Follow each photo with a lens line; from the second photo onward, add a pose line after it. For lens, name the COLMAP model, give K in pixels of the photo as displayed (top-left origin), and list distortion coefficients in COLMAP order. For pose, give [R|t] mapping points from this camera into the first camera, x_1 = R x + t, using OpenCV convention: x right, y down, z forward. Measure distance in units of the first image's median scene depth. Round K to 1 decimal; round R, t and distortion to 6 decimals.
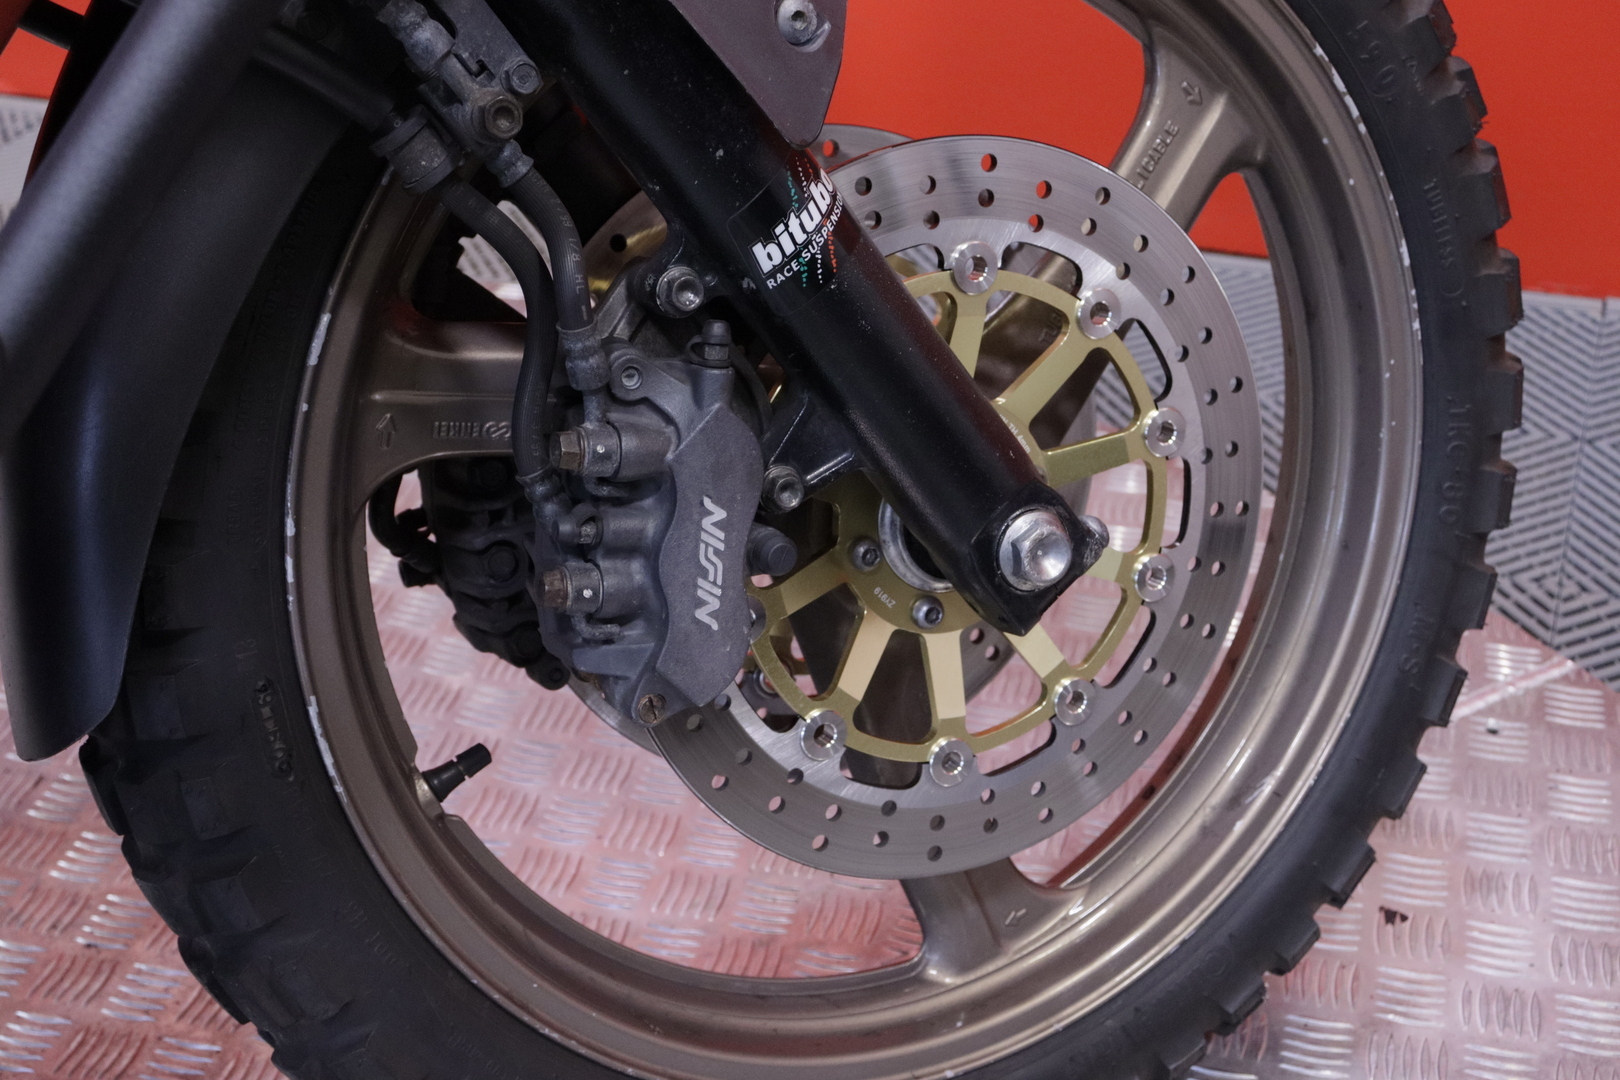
lens RADIAL K [[2205.4, 0, 811.8], [0, 2205.4, 545.2], [0, 0, 1]] dist [-0.053824, 0.000000]
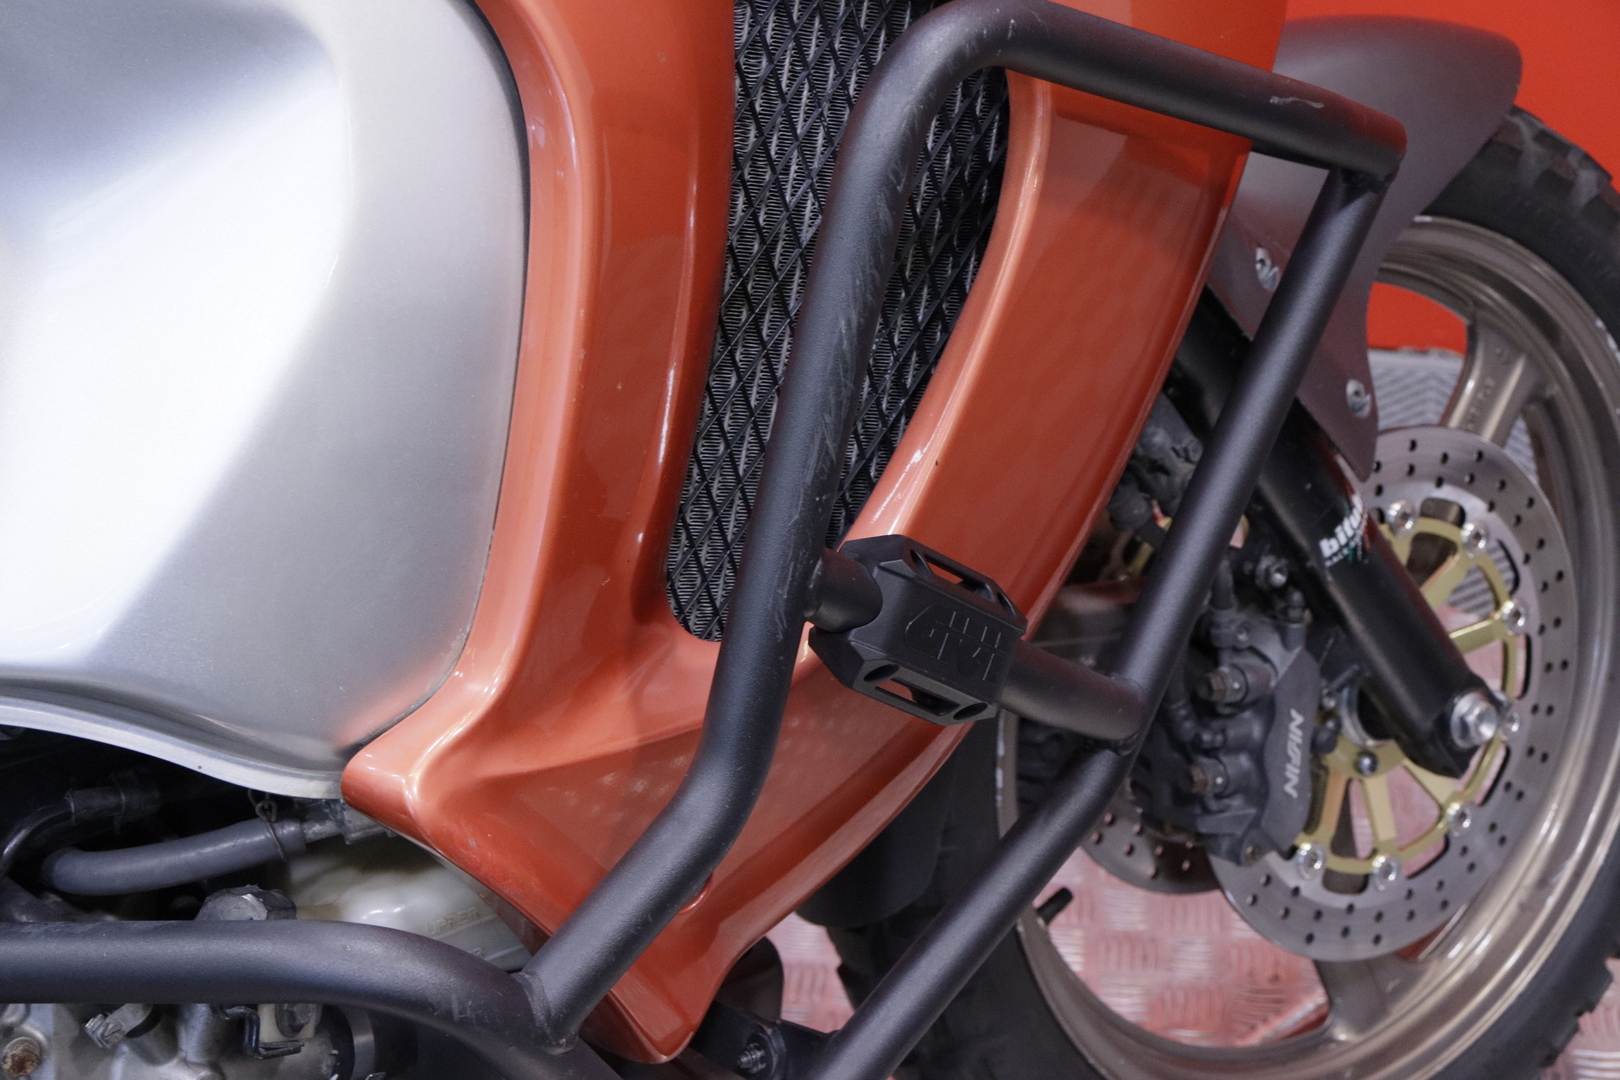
lens RADIAL K [[2862.9, 0, 809.5], [0, 2862.9, 534.2], [0, 0, 1]] dist [0.053898, 0.000000]
pose [[0.990157, -0.069023, 0.121760, -0.587055], [0.070144, 0.997525, -0.004933, -0.150153], [-0.121118, 0.013425, 0.992547, -0.861091]]
